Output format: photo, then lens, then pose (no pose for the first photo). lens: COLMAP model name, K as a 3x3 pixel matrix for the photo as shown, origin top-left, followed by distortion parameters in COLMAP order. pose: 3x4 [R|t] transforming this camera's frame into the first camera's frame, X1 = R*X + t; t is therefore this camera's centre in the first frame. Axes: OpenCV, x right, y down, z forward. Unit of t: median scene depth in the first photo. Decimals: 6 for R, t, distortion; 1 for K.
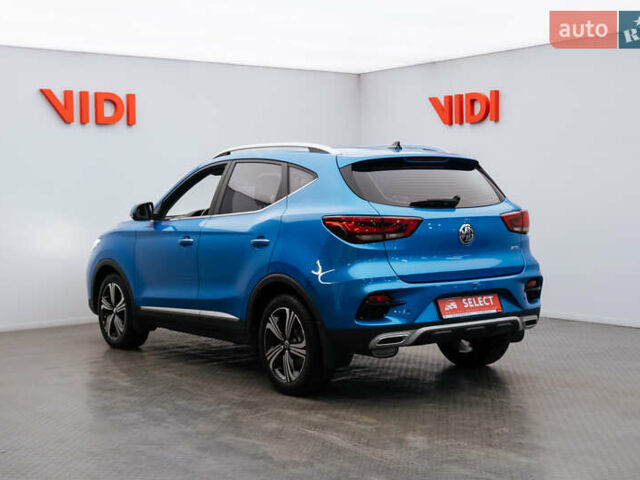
lens RADIAL K [[734.1, 0, 353.1], [0, 734.1, 238.4], [0, 0, 1]] dist [0.009893, 0.004699]
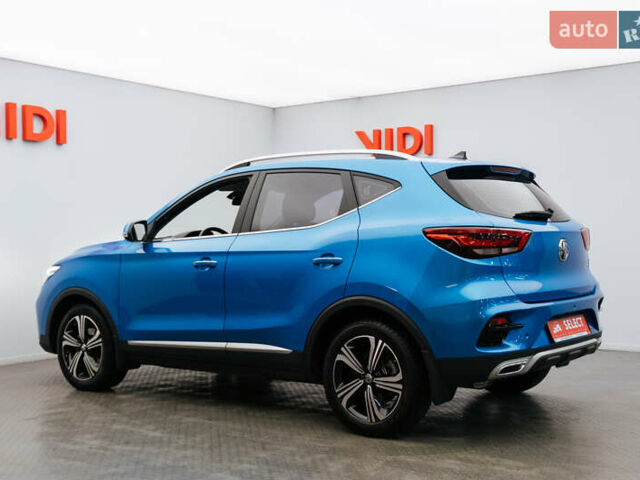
lens RADIAL K [[650.3, 0, 321.8], [0, 650.3, 269.0], [0, 0, 1]] dist [0.008710, 0.011992]
pose [[0.975244, -0.005557, 0.221060, -0.295195], [0.008328, 0.999898, -0.011608, 0.022950], [-0.220973, 0.013162, 0.975191, 0.250715]]
